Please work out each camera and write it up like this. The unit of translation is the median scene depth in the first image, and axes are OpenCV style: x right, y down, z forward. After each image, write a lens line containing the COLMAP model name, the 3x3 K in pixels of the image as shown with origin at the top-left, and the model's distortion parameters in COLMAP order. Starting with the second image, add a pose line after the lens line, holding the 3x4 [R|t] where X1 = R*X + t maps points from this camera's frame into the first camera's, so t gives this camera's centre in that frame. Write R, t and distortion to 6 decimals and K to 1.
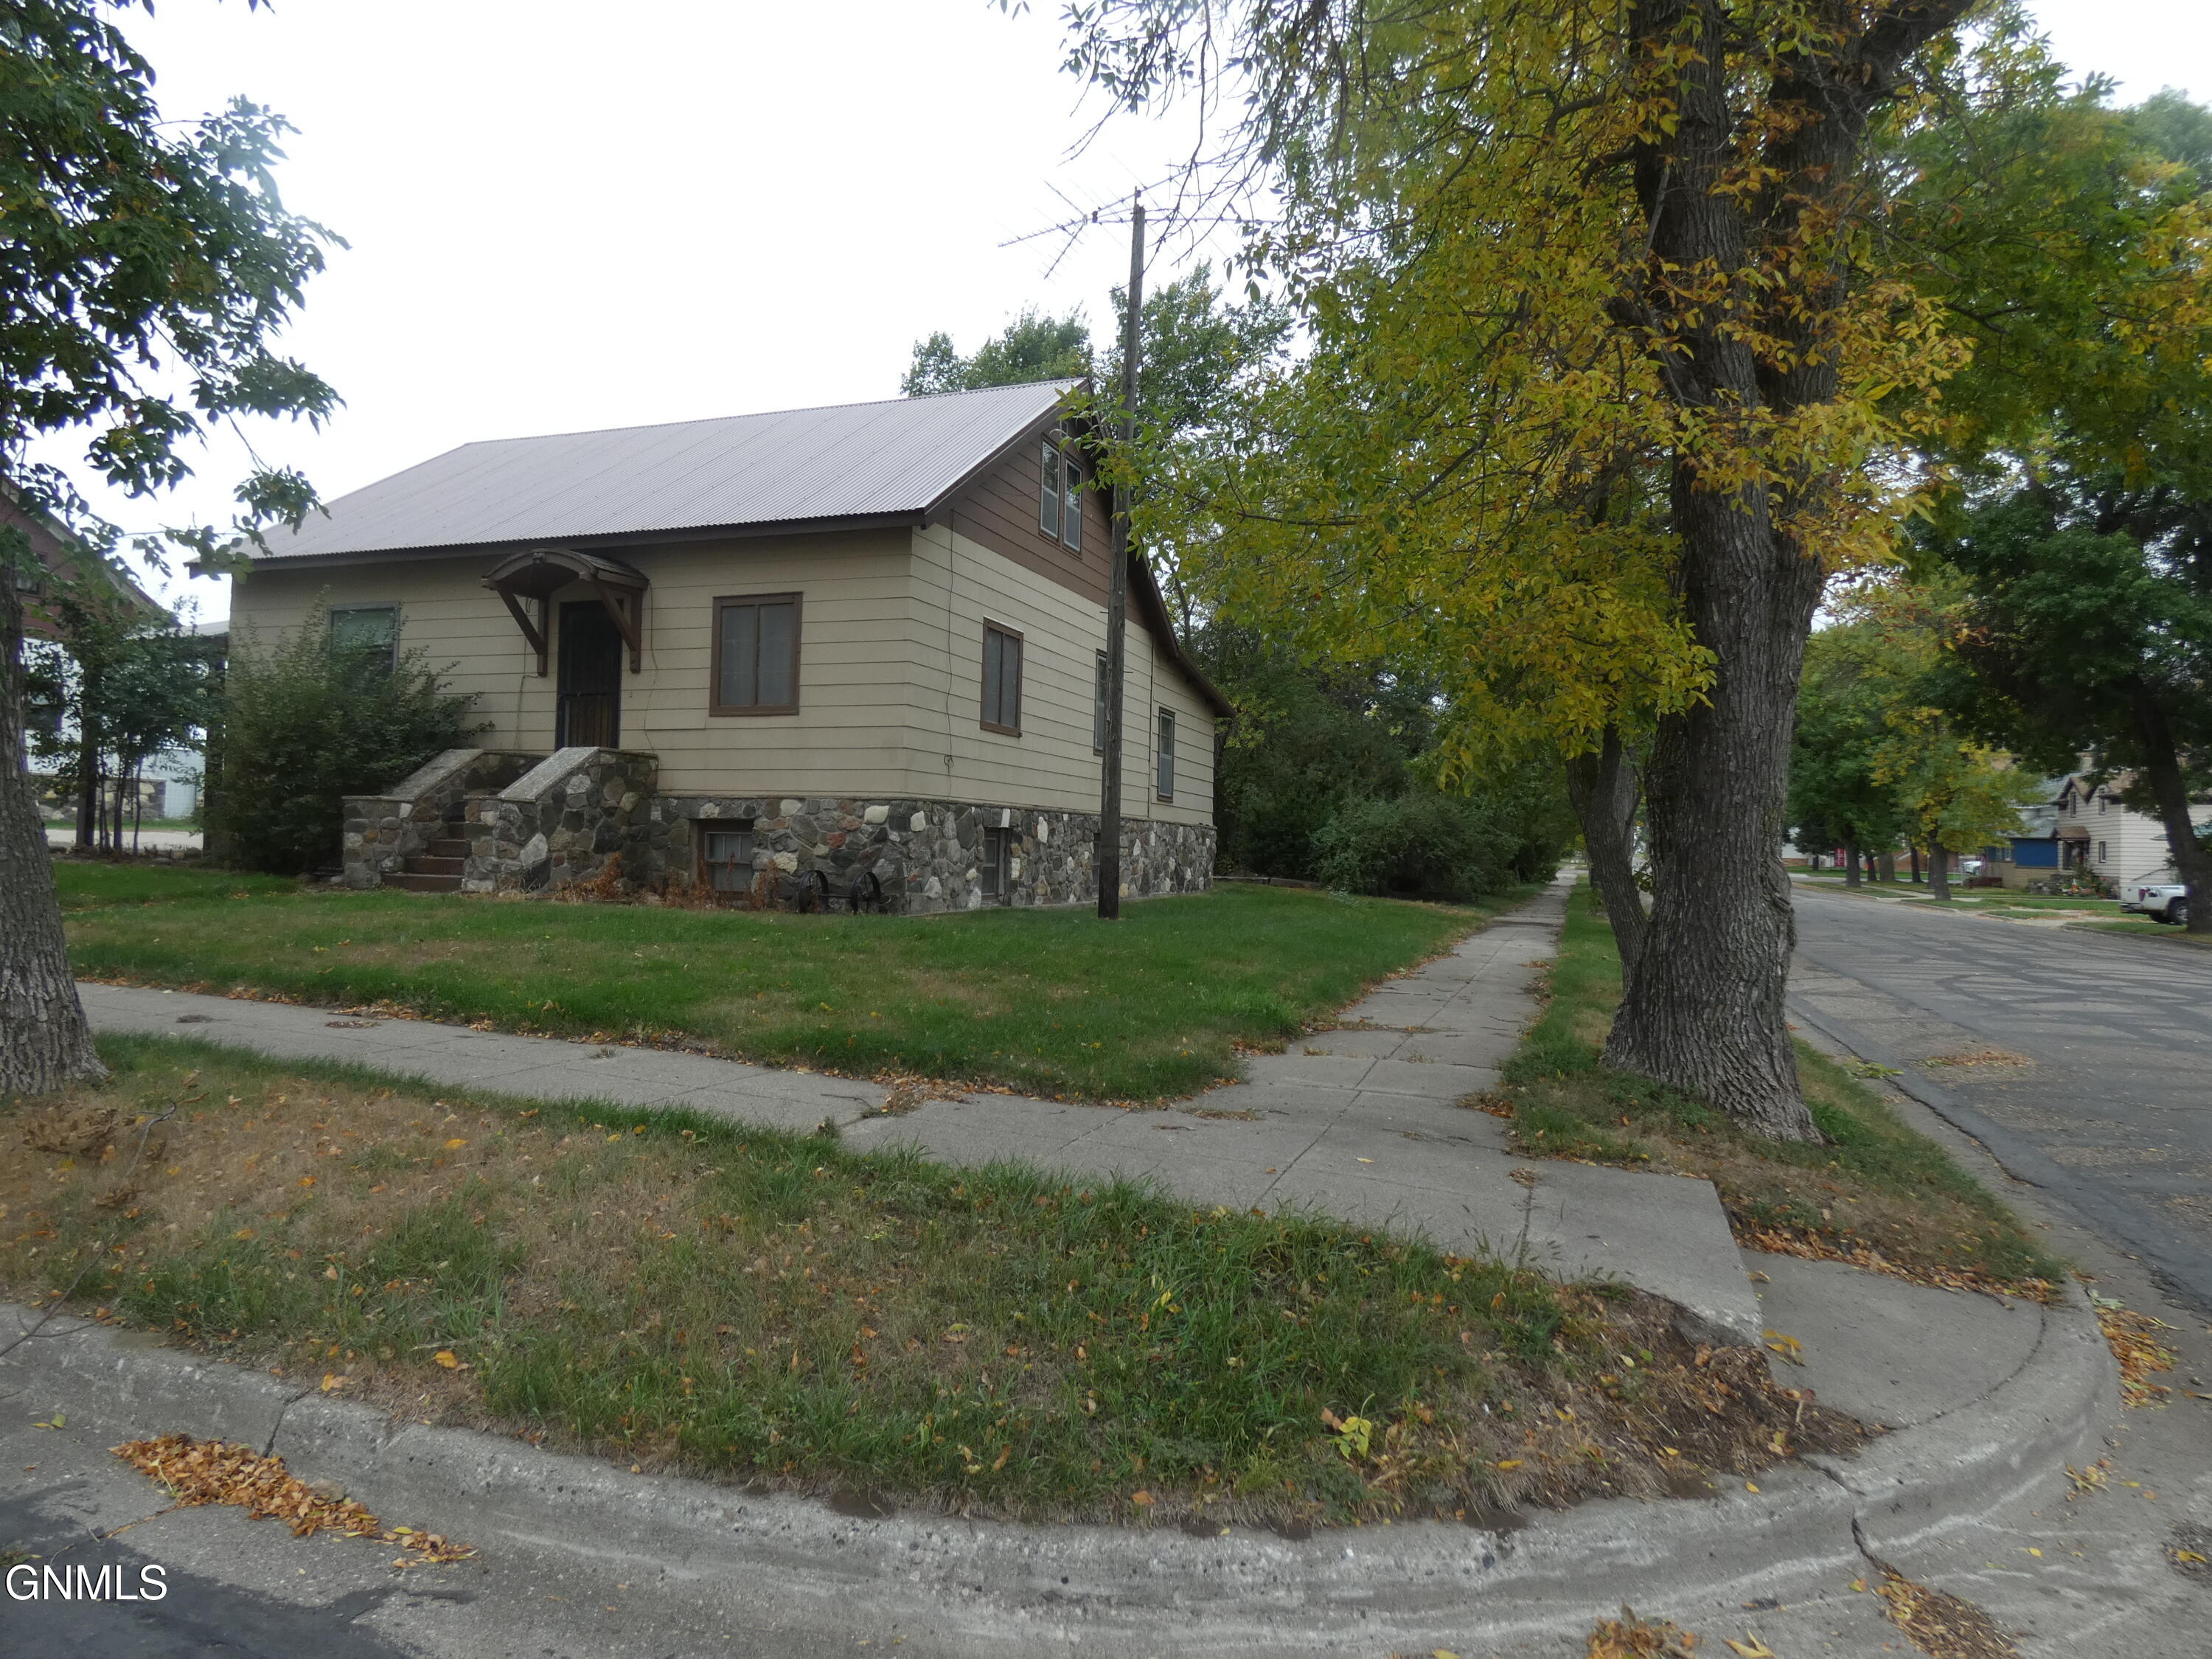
lens RADIAL K [[1304.8, 0, 1106.0], [0, 1304.8, 829.5], [0, 0, 1]] dist [-0.014020, -0.001745]
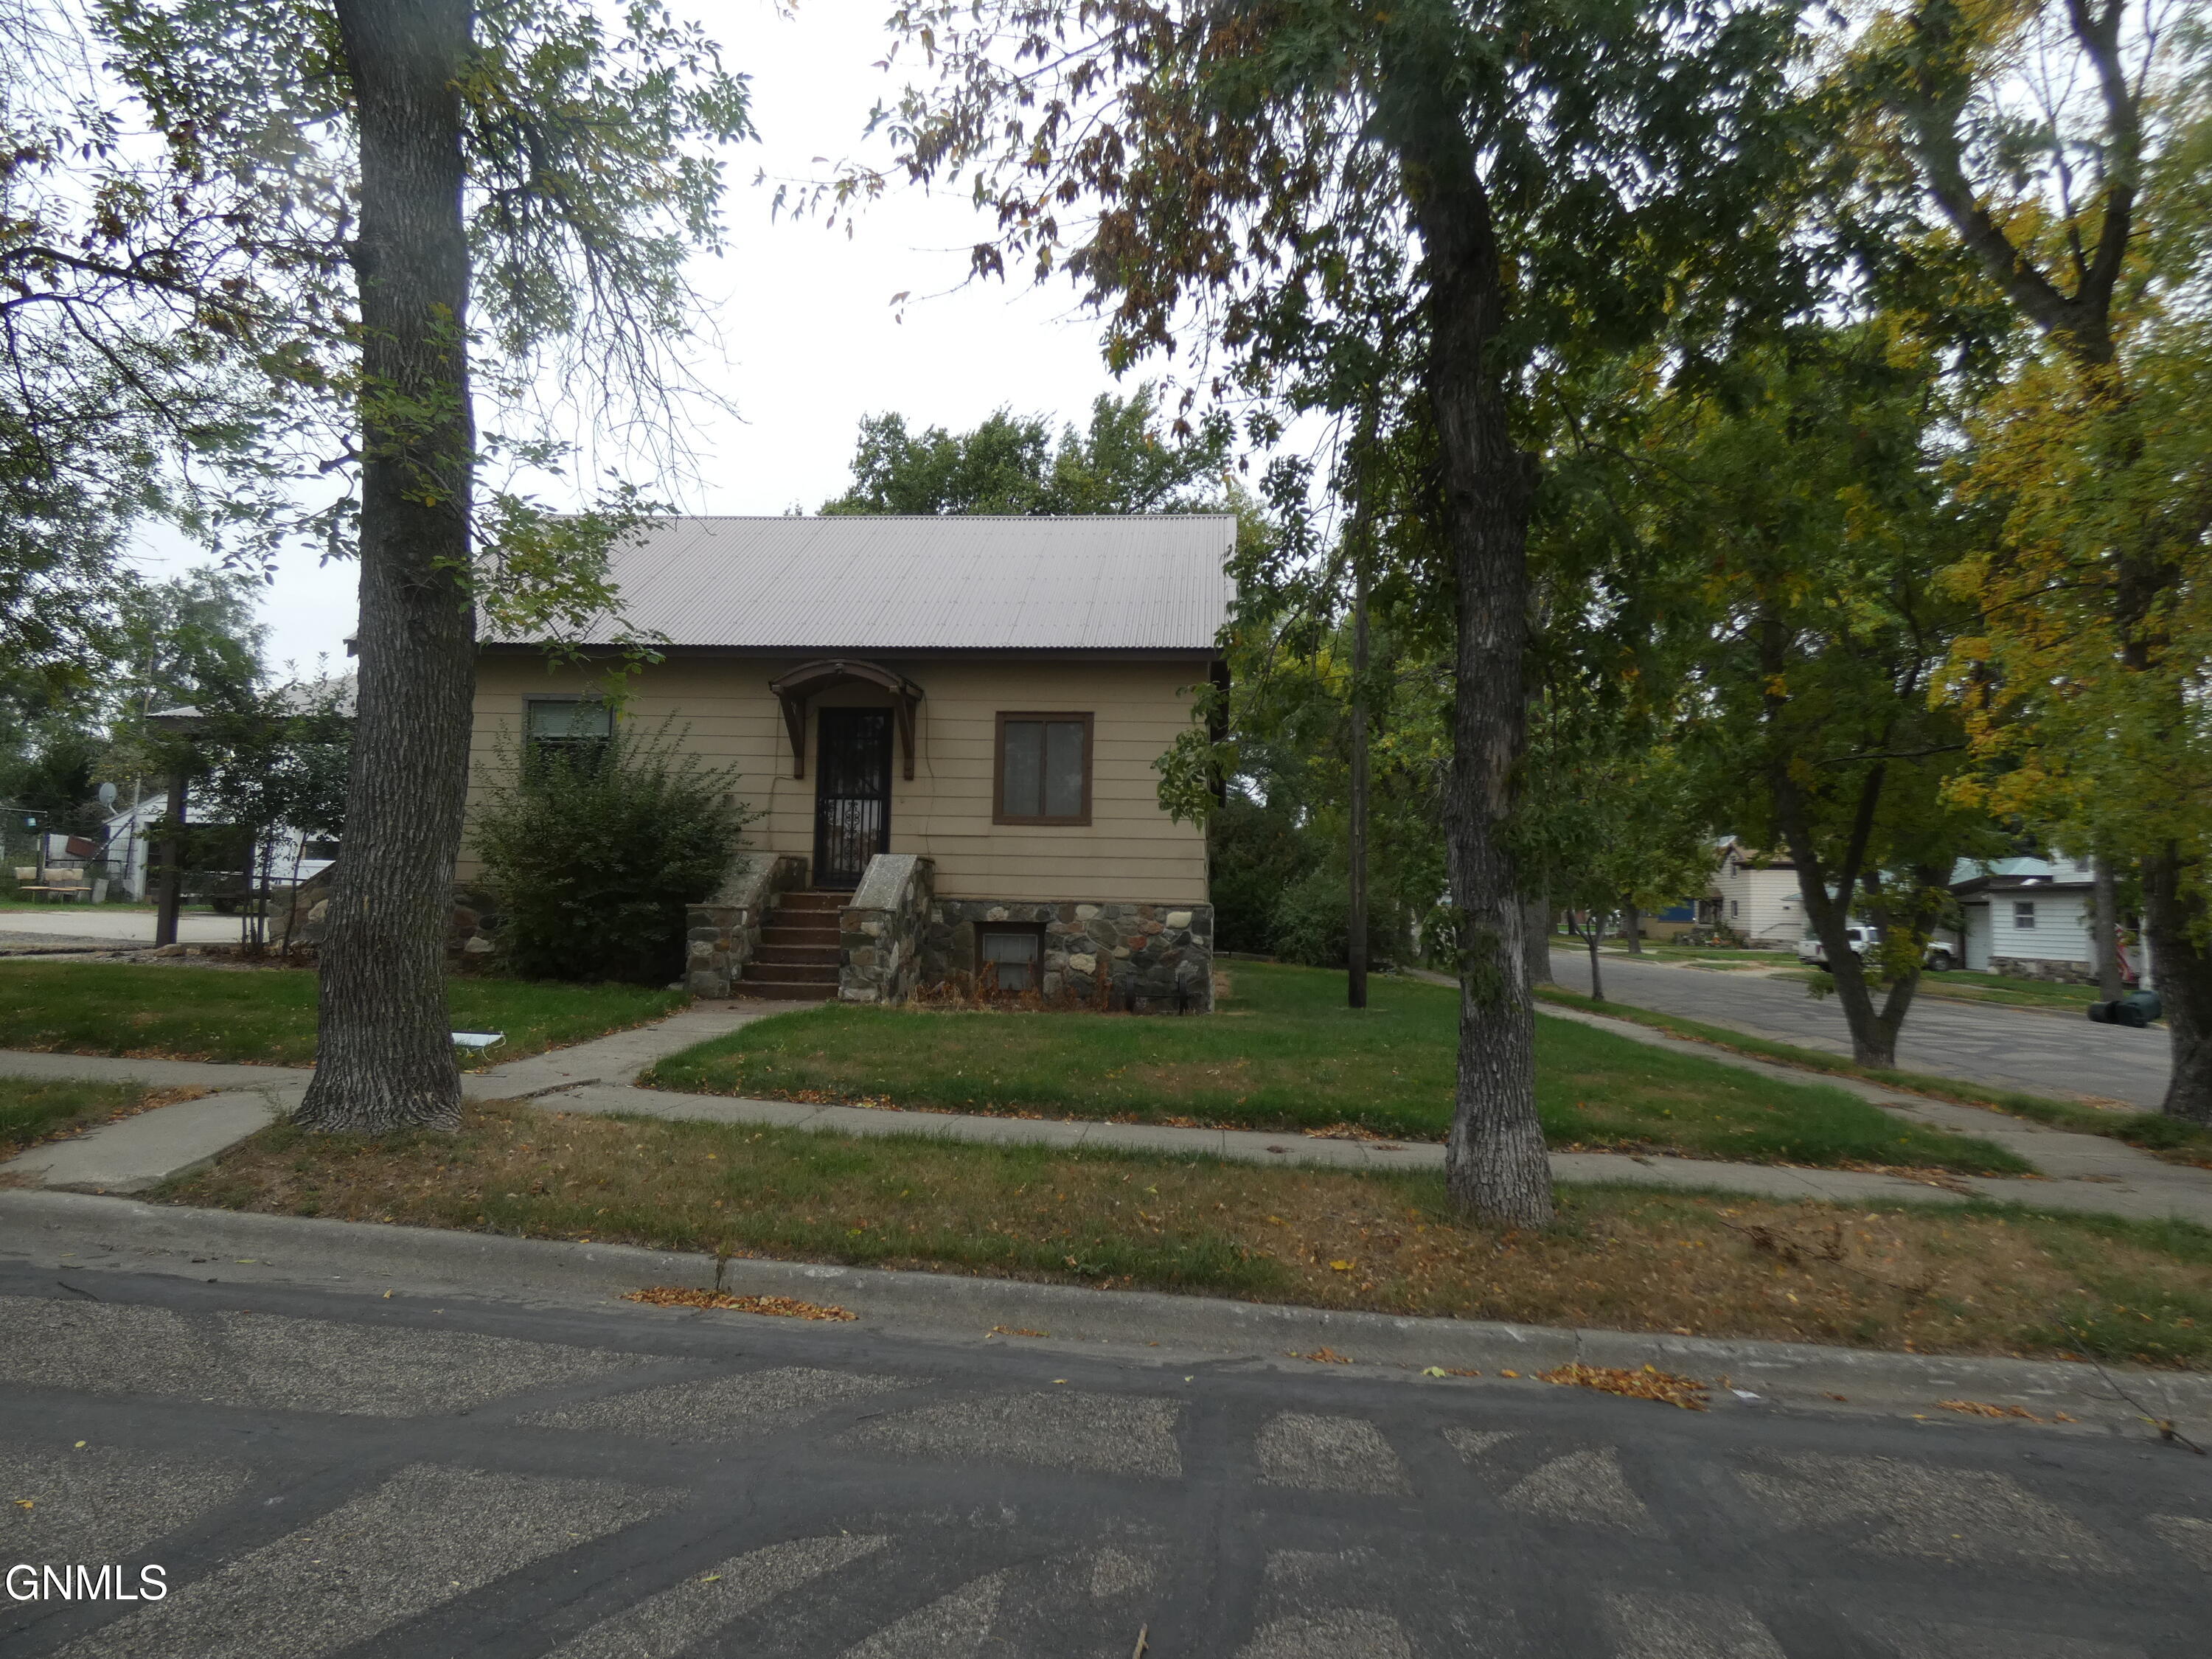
lens RADIAL K [[1323.6, 0, 1106.0], [0, 1323.6, 829.5], [0, 0, 1]] dist [-0.089847, -0.000413]
pose [[0.965060, 0.013658, 0.261674, -0.502293], [-0.003917, 0.999281, -0.037711, -0.042991], [-0.262001, 0.035368, 0.964419, -0.057582]]
